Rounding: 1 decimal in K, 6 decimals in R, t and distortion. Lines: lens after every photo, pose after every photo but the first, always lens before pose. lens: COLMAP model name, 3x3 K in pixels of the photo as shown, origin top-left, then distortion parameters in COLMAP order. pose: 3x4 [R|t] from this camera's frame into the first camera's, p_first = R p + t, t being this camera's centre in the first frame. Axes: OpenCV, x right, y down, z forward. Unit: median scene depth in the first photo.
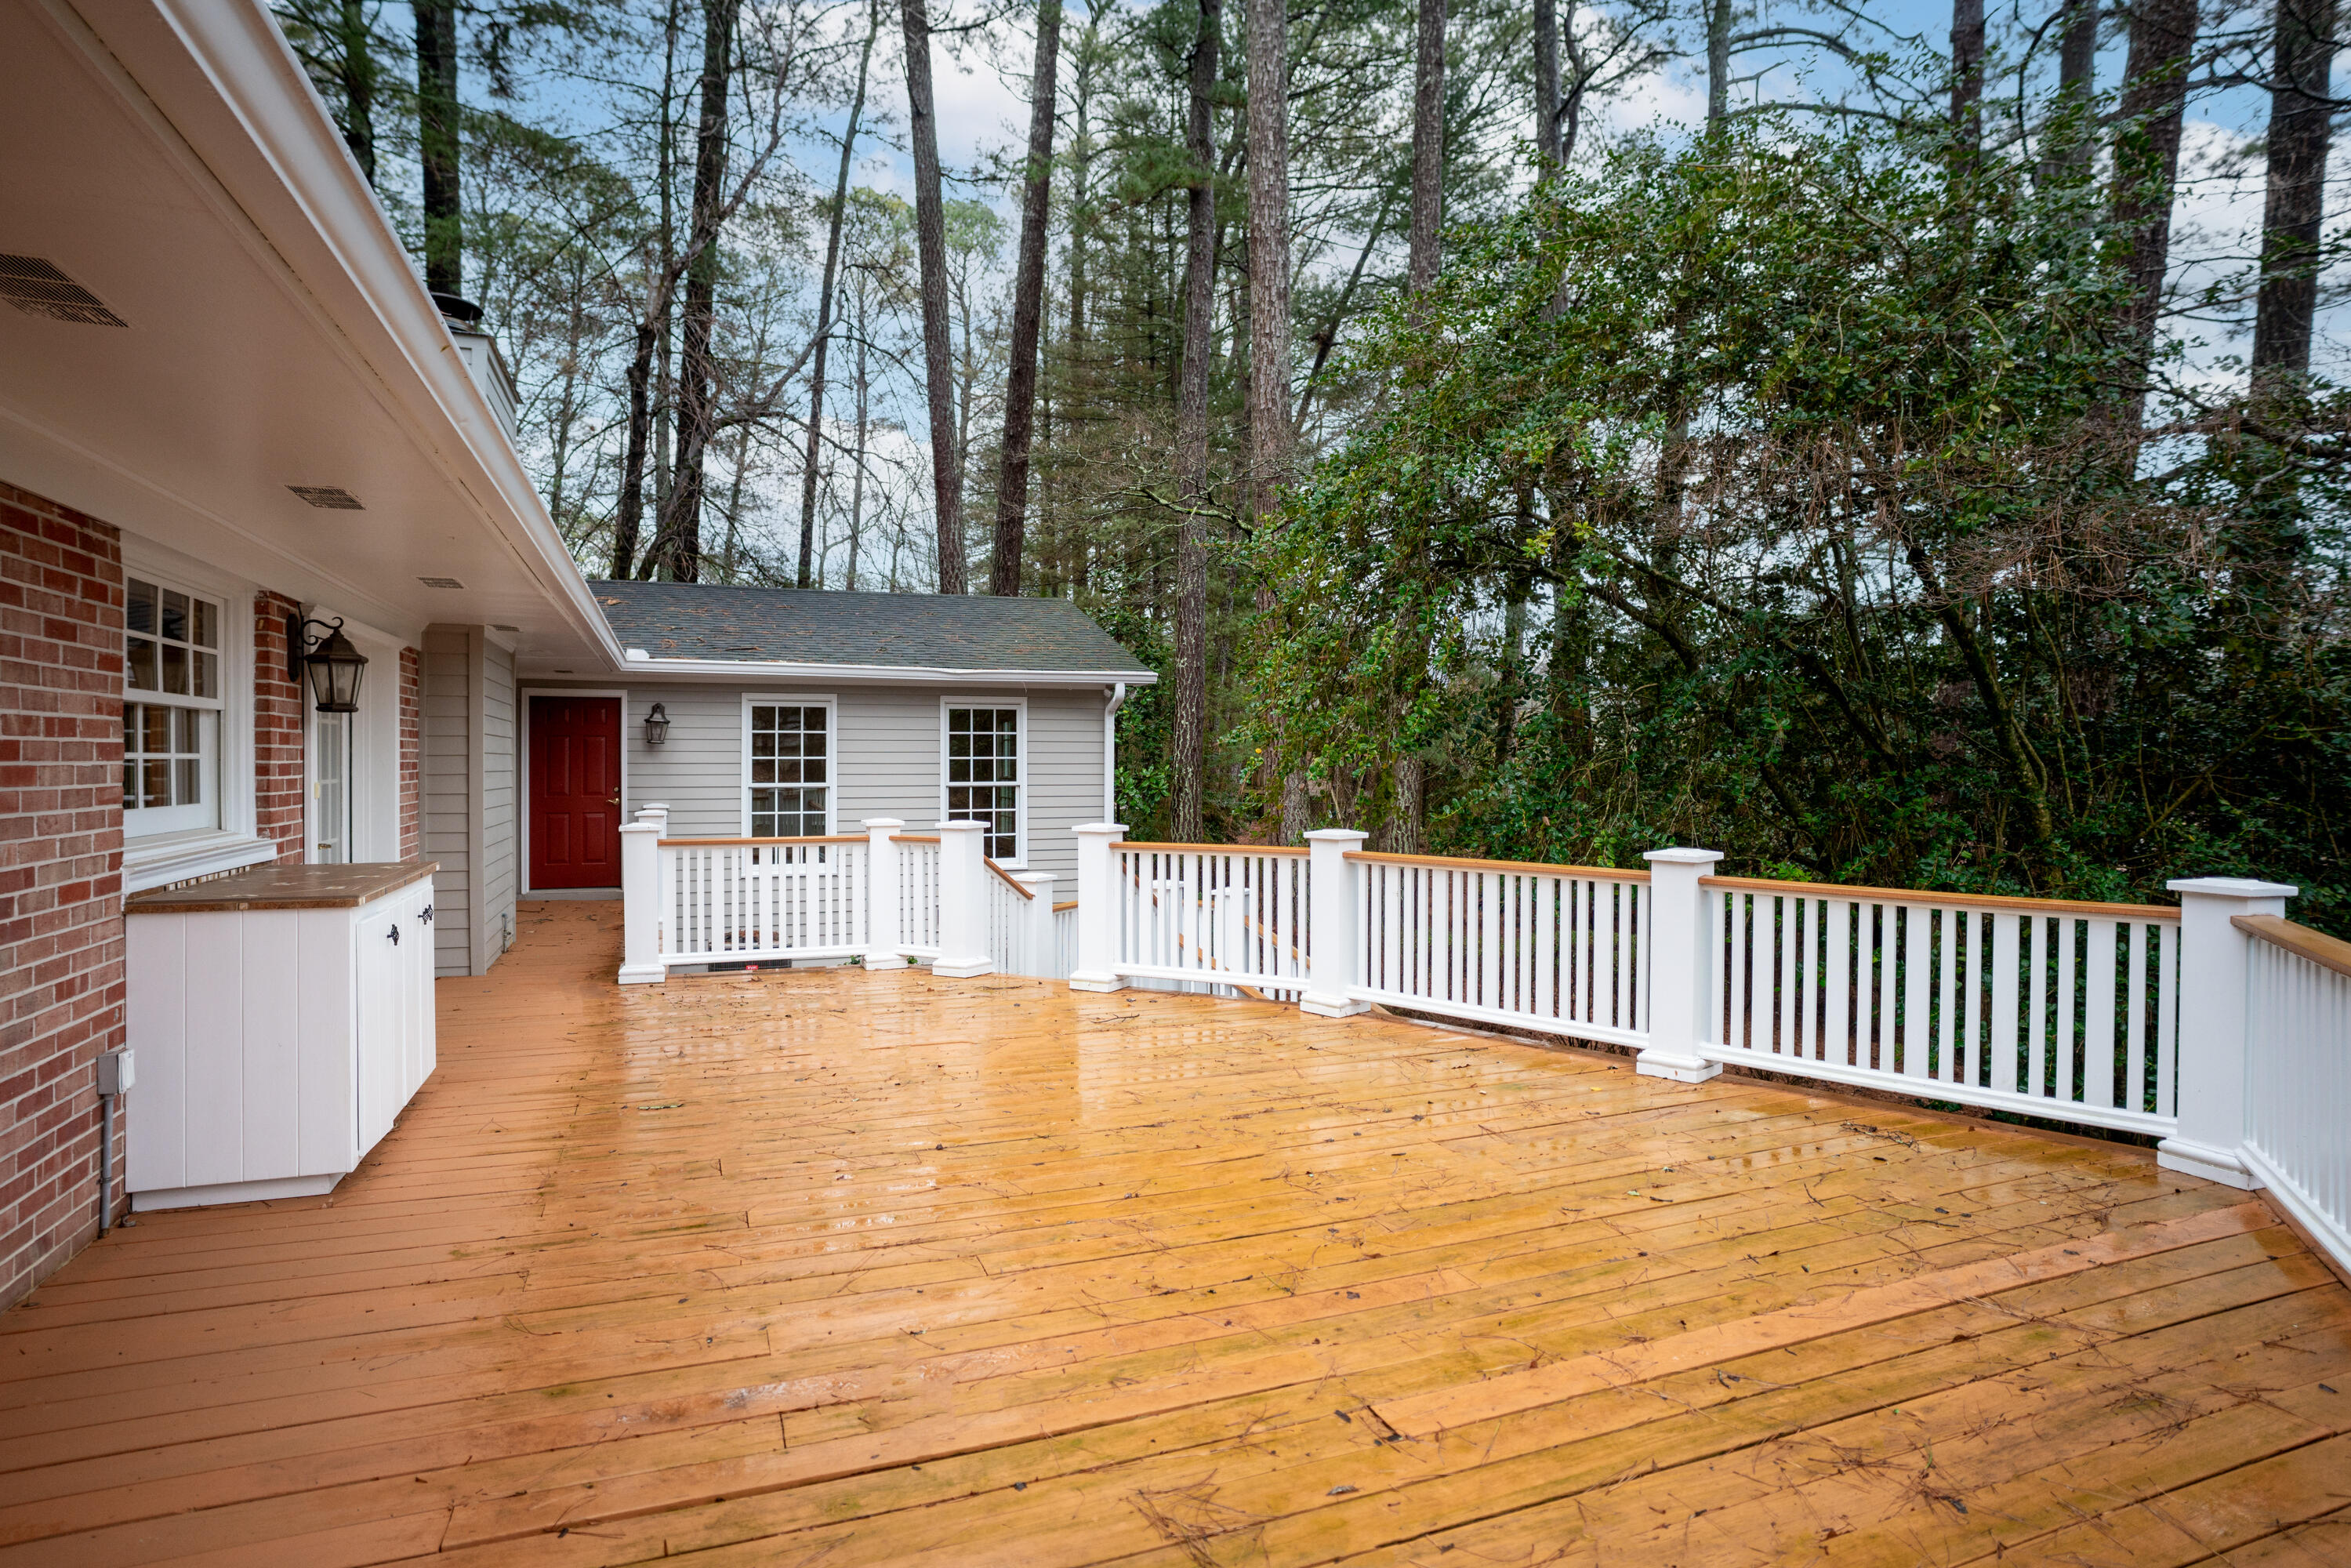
lens RADIAL K [[1243.4, 0, 1175.5], [0, 1243.4, 784.0], [0, 0, 1]] dist [-0.073371, 0.000026]
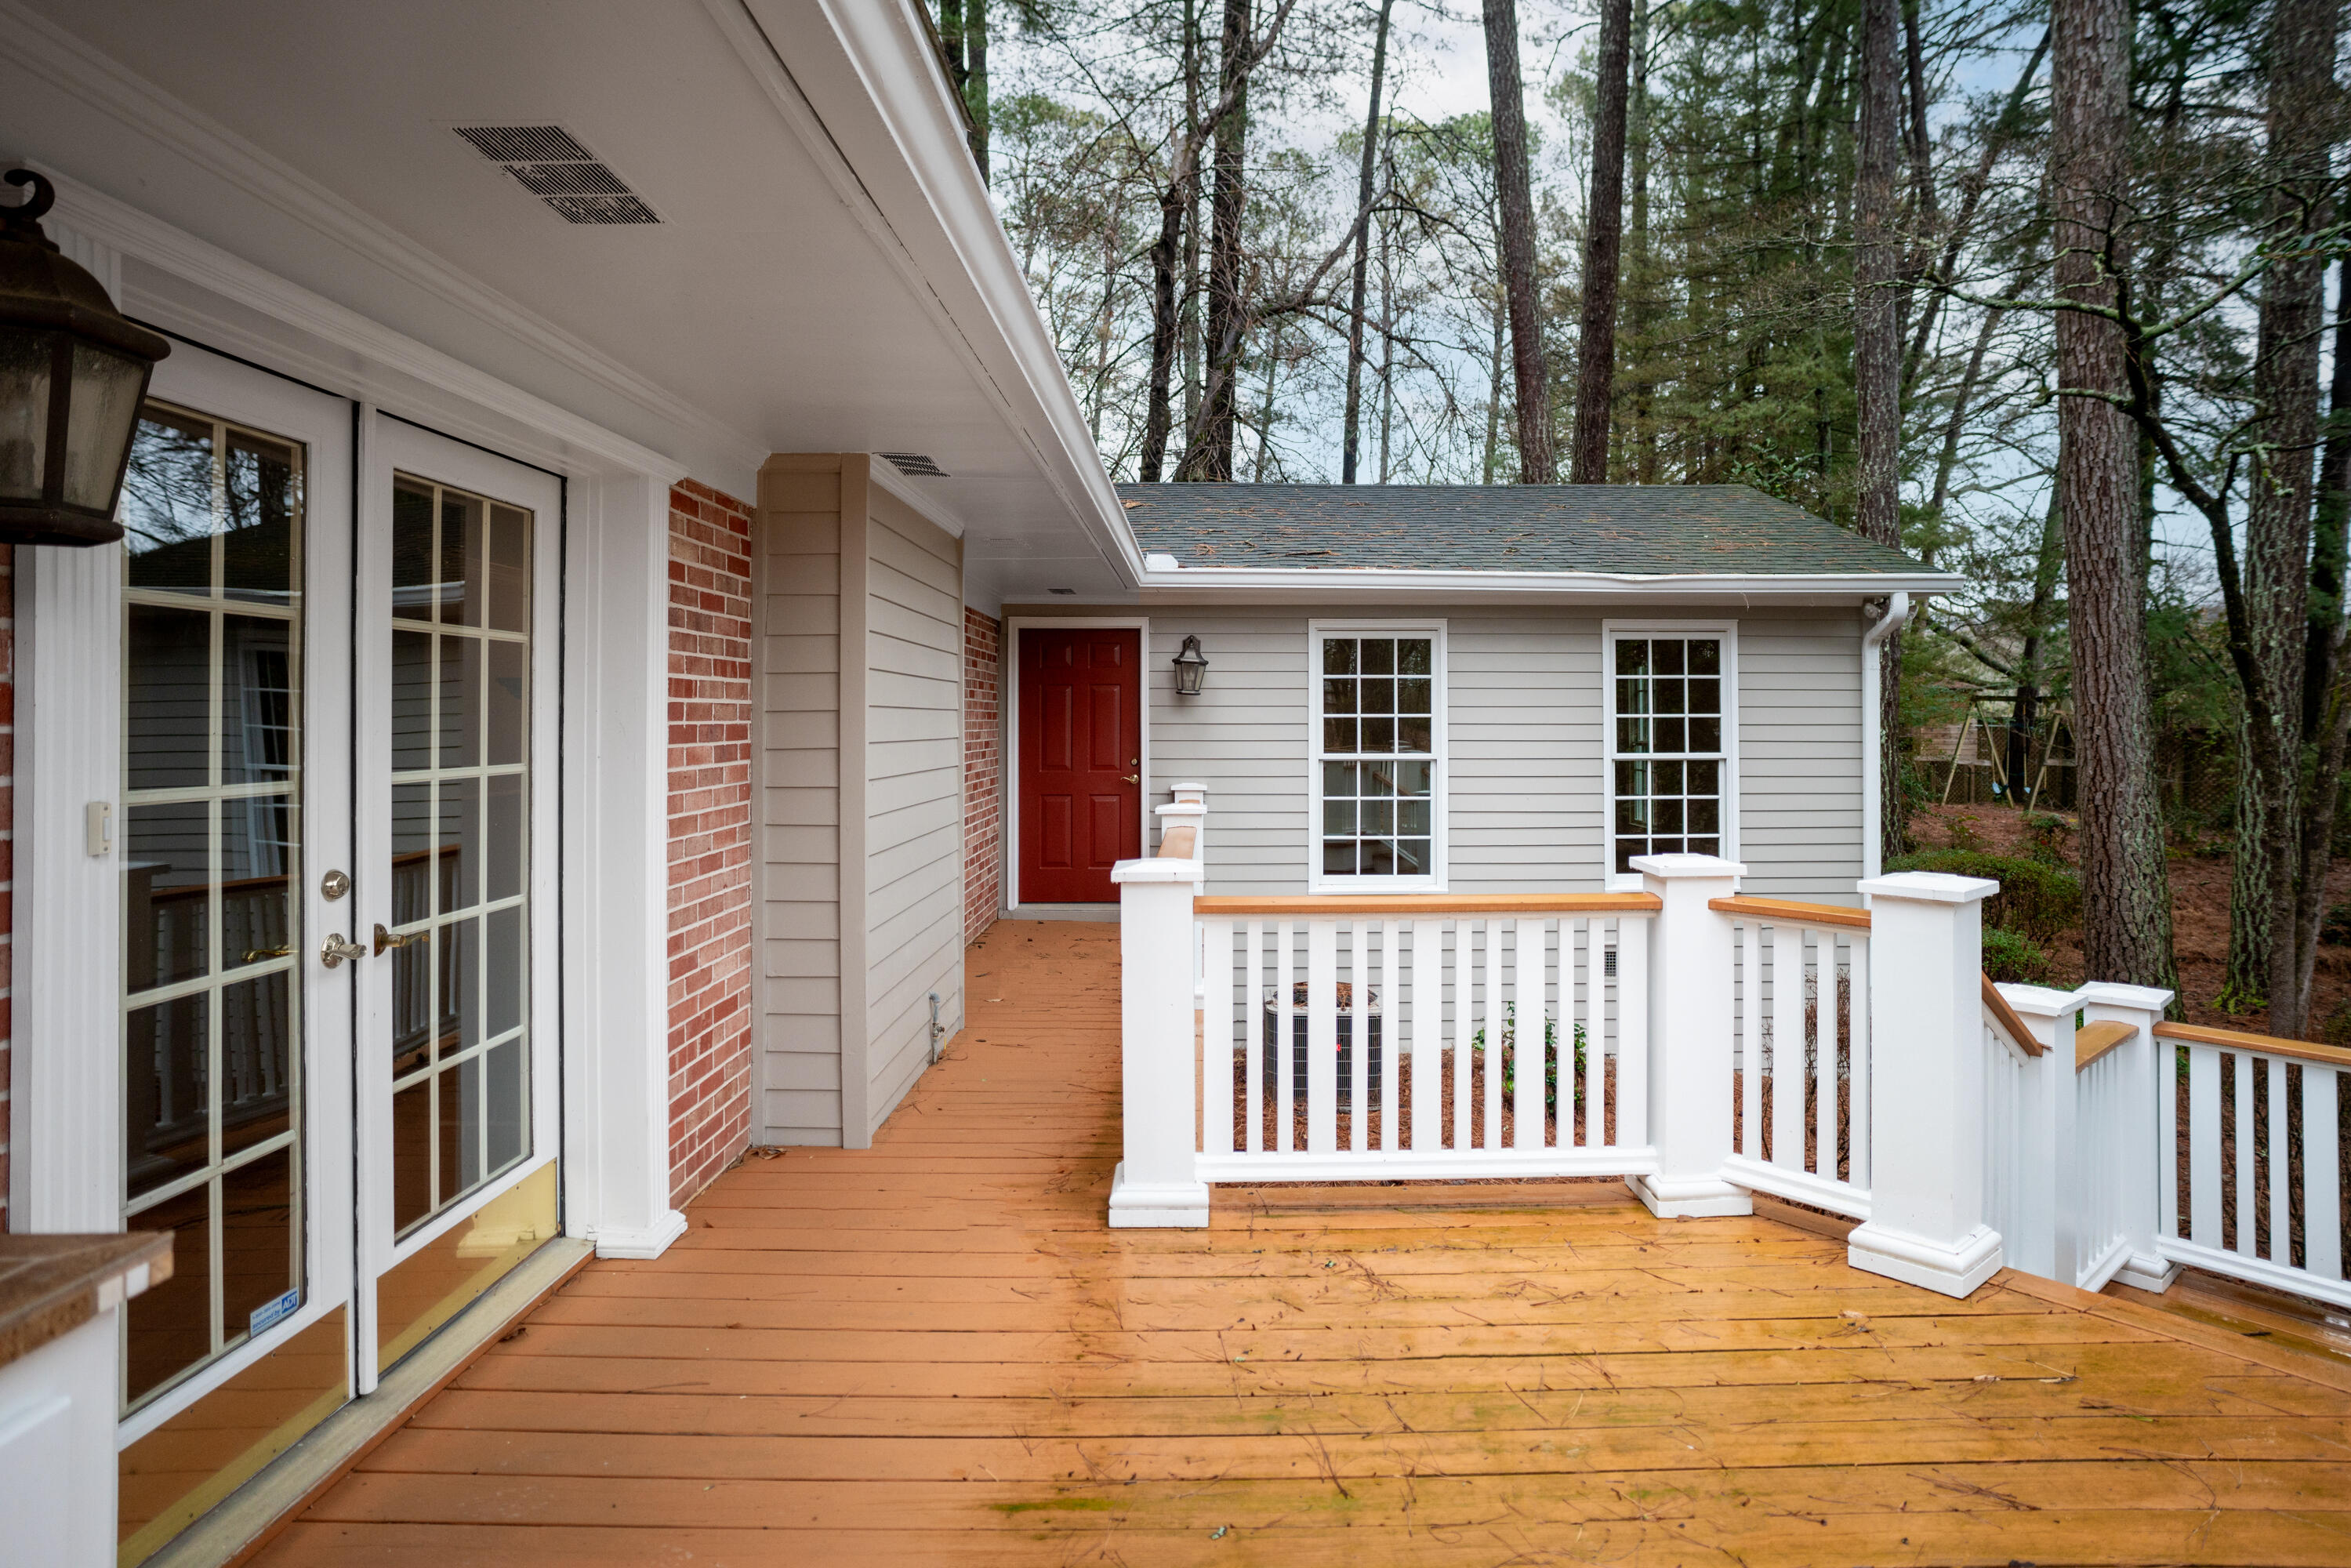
lens RADIAL K [[1239.8, 0, 1180.2], [0, 1239.8, 727.3], [0, 0, 1]] dist [-0.001893, -0.000614]
pose [[0.919820, 0.001474, -0.392337, -0.149129], [-0.005816, 0.999934, -0.009877, -0.007727], [0.392297, 0.011366, 0.919768, 0.346142]]
